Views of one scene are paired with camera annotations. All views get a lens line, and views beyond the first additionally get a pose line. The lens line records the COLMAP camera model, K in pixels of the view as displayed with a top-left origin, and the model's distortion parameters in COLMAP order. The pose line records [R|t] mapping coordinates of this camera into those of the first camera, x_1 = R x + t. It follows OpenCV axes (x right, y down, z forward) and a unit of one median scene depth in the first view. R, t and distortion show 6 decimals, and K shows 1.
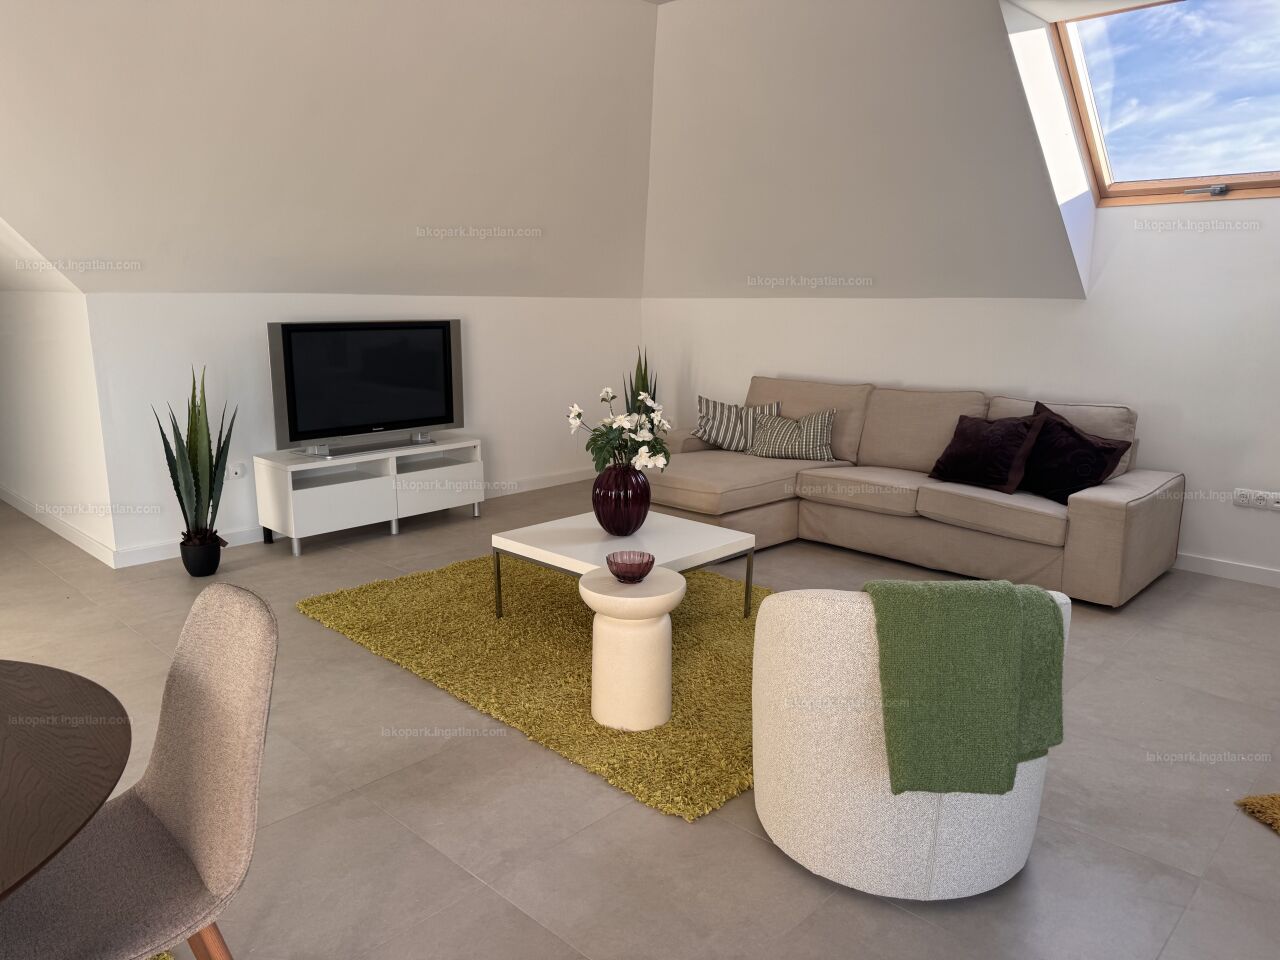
lens RADIAL K [[900.4, 0, 628.0], [0, 900.4, 480.9], [0, 0, 1]] dist [0.028454, -0.043258]
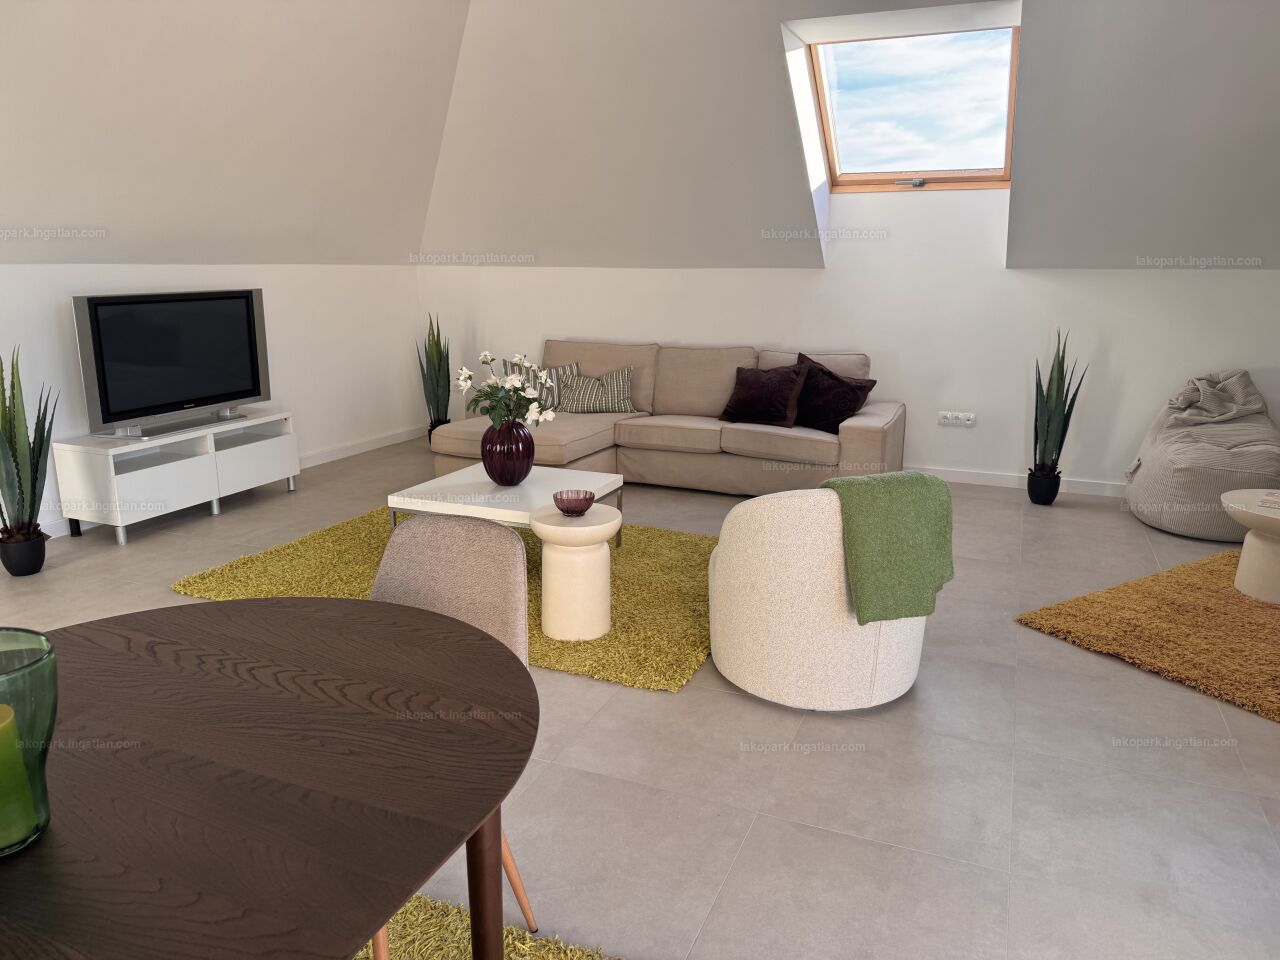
lens RADIAL K [[900.4, 0, 641.0], [0, 900.4, 474.7], [0, 0, 1]] dist [0.028454, -0.043258]
pose [[0.932638, -0.083198, 0.351090, -0.195660], [0.072841, 0.996432, 0.042628, 0.010055], [-0.353384, -0.014182, 0.935371, -0.074060]]
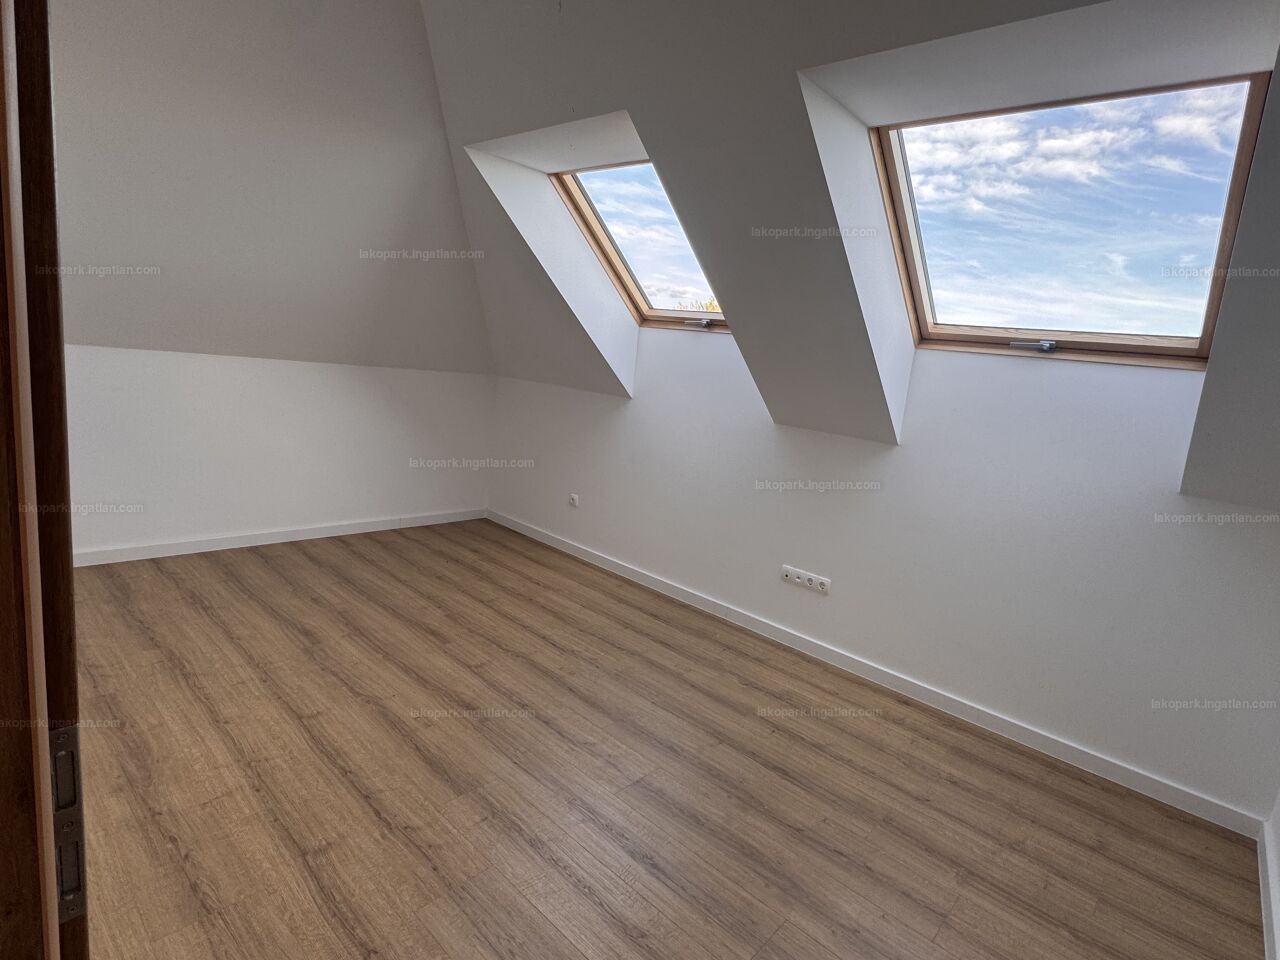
lens RADIAL K [[660.6, 0, 645.0], [0, 660.6, 483.2], [0, 0, 1]] dist [0.000459, -0.000123]
pose [[0.992590, 0.100301, 0.068589, 0.214905], [-0.098924, 0.994825, -0.023195, -0.125762], [-0.070561, 0.016238, 0.997375, 0.356701]]
